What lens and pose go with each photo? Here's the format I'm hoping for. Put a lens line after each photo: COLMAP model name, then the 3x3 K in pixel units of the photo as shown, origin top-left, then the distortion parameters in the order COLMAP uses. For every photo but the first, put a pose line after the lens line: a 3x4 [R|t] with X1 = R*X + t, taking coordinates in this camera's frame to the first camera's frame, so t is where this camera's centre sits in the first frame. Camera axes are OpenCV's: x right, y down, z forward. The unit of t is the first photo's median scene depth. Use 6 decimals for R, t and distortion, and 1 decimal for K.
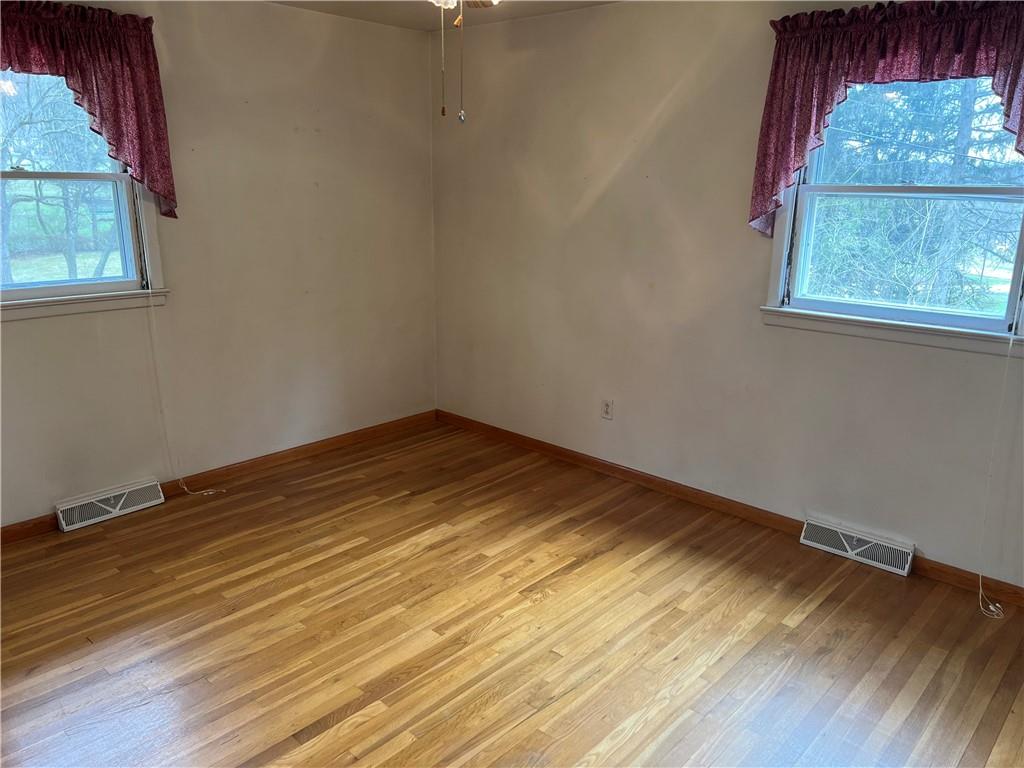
lens RADIAL K [[761.3, 0, 518.7], [0, 761.3, 386.0], [0, 0, 1]] dist [0.008966, 0.002127]
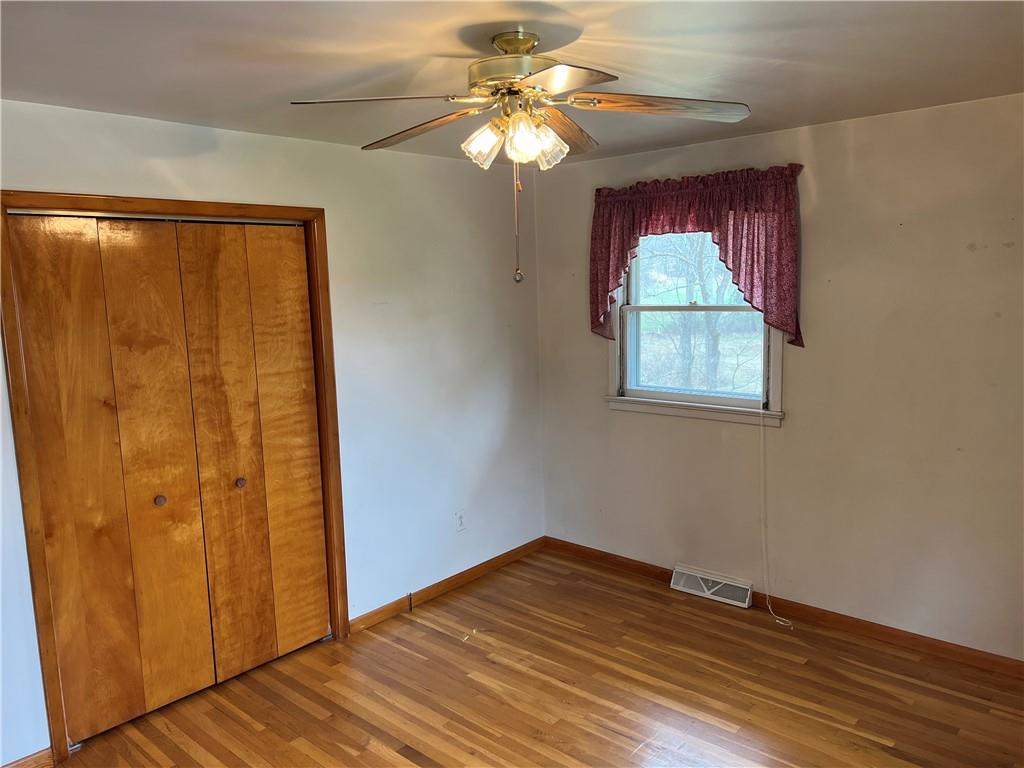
lens RADIAL K [[761.3, 0, 517.7], [0, 761.3, 385.3], [0, 0, 1]] dist [0.008966, 0.002127]
pose [[0.007694, 0.118355, -0.992941, 0.566948], [-0.233802, 0.965661, 0.113292, -0.199385], [0.972254, 0.231280, 0.035101, 0.613728]]
